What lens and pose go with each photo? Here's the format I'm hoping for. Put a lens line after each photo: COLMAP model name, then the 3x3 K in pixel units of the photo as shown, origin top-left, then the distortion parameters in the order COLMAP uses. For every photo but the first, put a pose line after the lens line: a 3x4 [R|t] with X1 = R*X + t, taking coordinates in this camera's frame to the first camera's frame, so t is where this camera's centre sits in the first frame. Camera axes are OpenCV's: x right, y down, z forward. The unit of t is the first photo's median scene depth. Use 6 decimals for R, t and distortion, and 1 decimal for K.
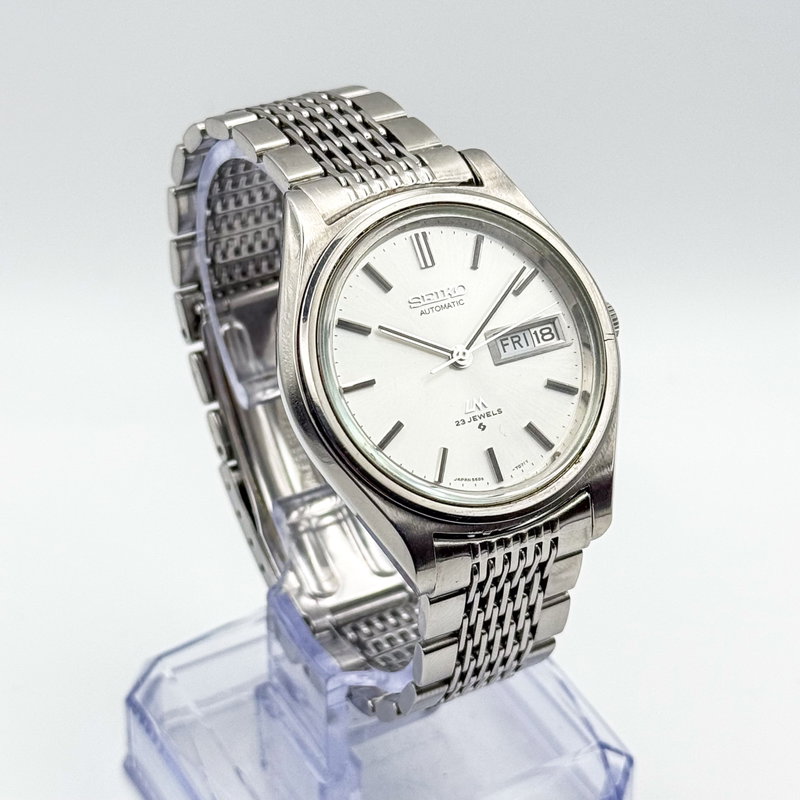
lens RADIAL K [[2436.0, 0, 400.0], [0, 2436.0, 400.0], [0, 0, 1]] dist [-0.020406, 1.408095]
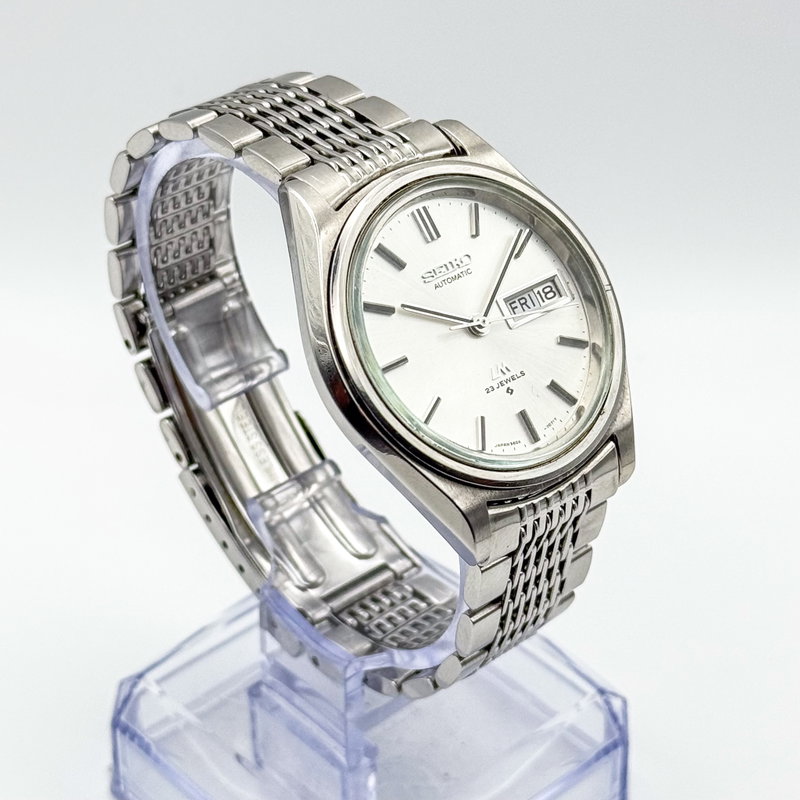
lens RADIAL K [[2436.0, 0, 400.0], [0, 2436.0, 400.0], [0, 0, 1]] dist [-0.020406, 1.408095]
pose [[0.973899, -0.133760, 0.183383, -0.188334], [0.132955, 0.990981, 0.016733, -0.007863], [-0.183967, 0.008085, 0.982899, 0.016191]]
